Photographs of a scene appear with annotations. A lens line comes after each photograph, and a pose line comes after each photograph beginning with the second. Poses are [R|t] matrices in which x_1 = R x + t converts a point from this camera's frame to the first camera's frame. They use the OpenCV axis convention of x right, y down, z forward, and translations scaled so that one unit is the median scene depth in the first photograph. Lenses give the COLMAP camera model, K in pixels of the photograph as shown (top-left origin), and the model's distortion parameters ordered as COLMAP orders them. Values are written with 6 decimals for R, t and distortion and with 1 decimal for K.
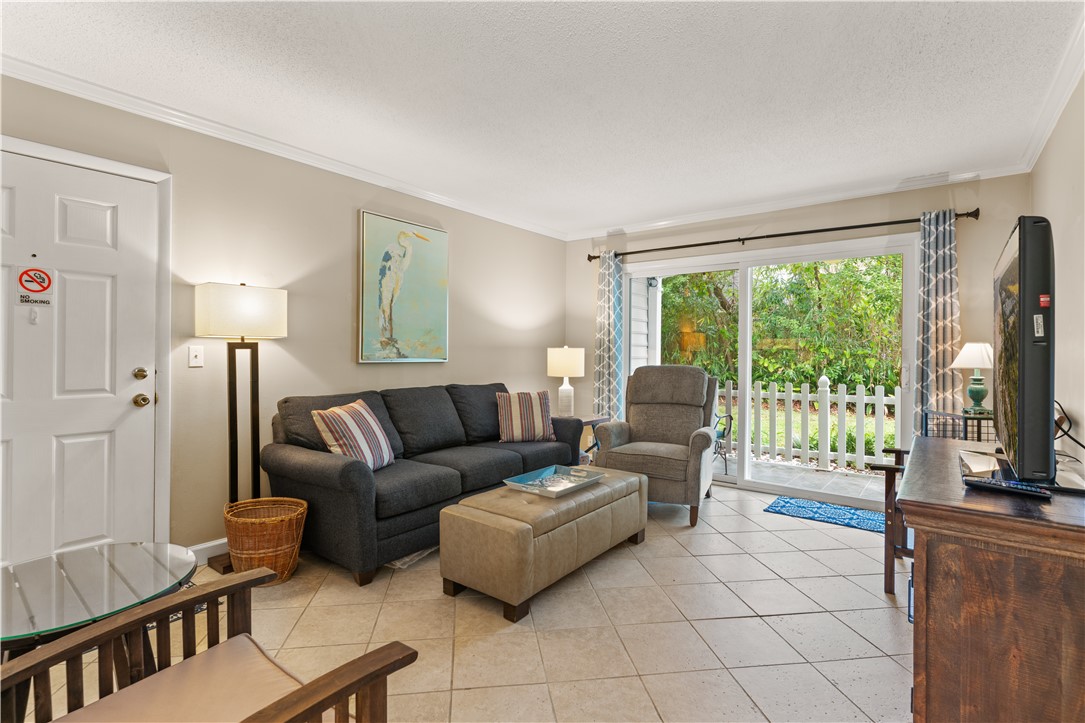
lens RADIAL K [[509.7, 0, 542.2], [0, 509.7, 356.1], [0, 0, 1]] dist [0.004824, -0.000110]
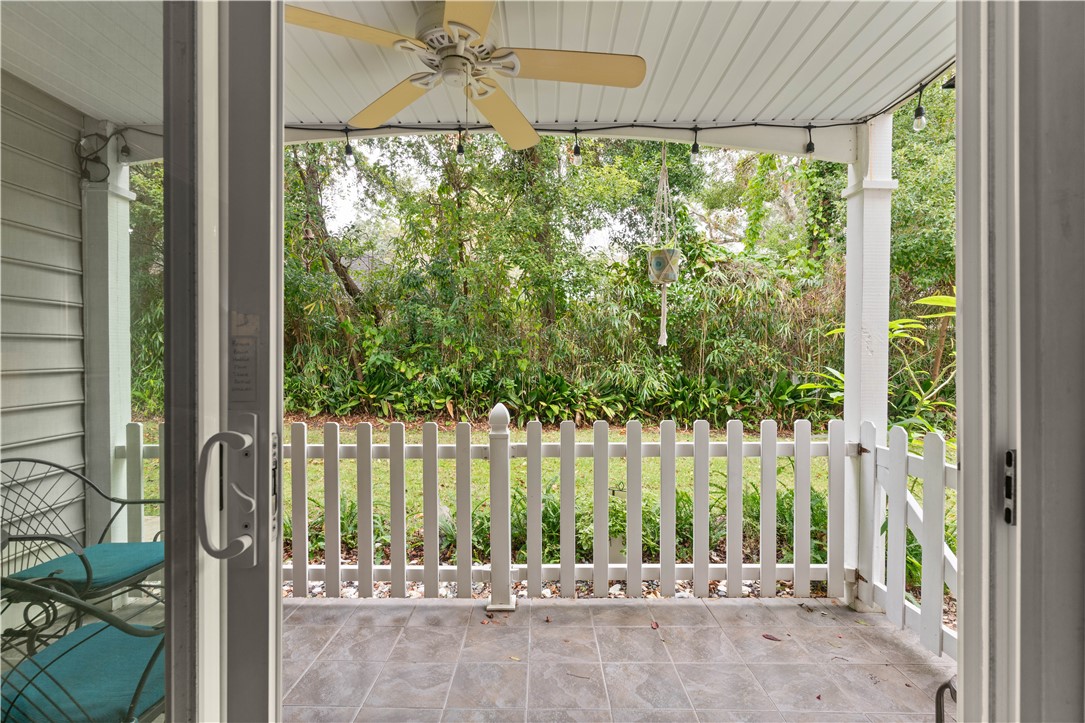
lens RADIAL K [[509.7, 0, 537.3], [0, 509.7, 355.8], [0, 0, 1]] dist [0.004824, -0.000110]
pose [[0.794664, -0.009495, 0.606975, 0.151545], [0.011396, 0.999935, 0.000723, -0.001663], [-0.606943, 0.006343, 0.794720, 0.306979]]
